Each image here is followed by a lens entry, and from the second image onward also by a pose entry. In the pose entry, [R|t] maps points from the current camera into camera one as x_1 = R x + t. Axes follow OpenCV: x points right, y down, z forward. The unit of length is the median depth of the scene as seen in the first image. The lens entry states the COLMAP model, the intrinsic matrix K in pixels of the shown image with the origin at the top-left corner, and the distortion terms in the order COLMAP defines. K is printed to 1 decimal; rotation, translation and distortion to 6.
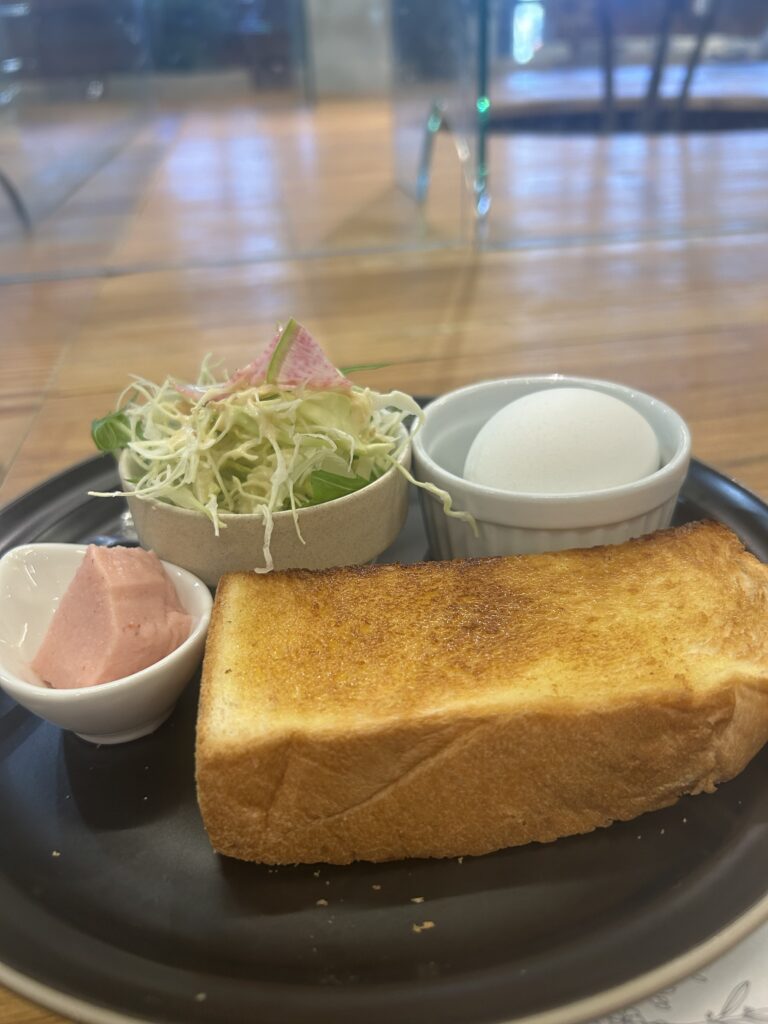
lens RADIAL K [[777.0, 0, 384.0], [0, 777.0, 512.0], [0, 0, 1]] dist [0.038851, -0.149963]
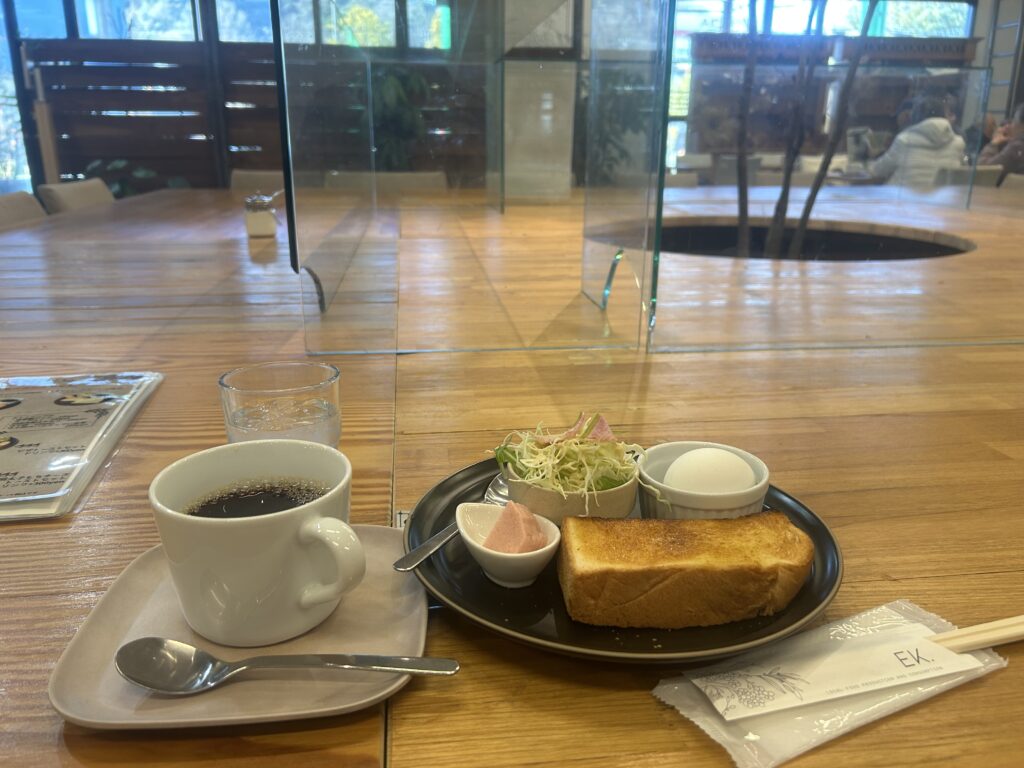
lens RADIAL K [[777.0, 0, 512.0], [0, 777.0, 384.0], [0, 0, 1]] dist [0.038851, -0.149963]
pose [[0.998043, 0.059783, -0.018354, -0.337650], [-0.062384, 0.972284, -0.225327, 0.222972], [0.004375, 0.226031, 0.974110, -1.341107]]
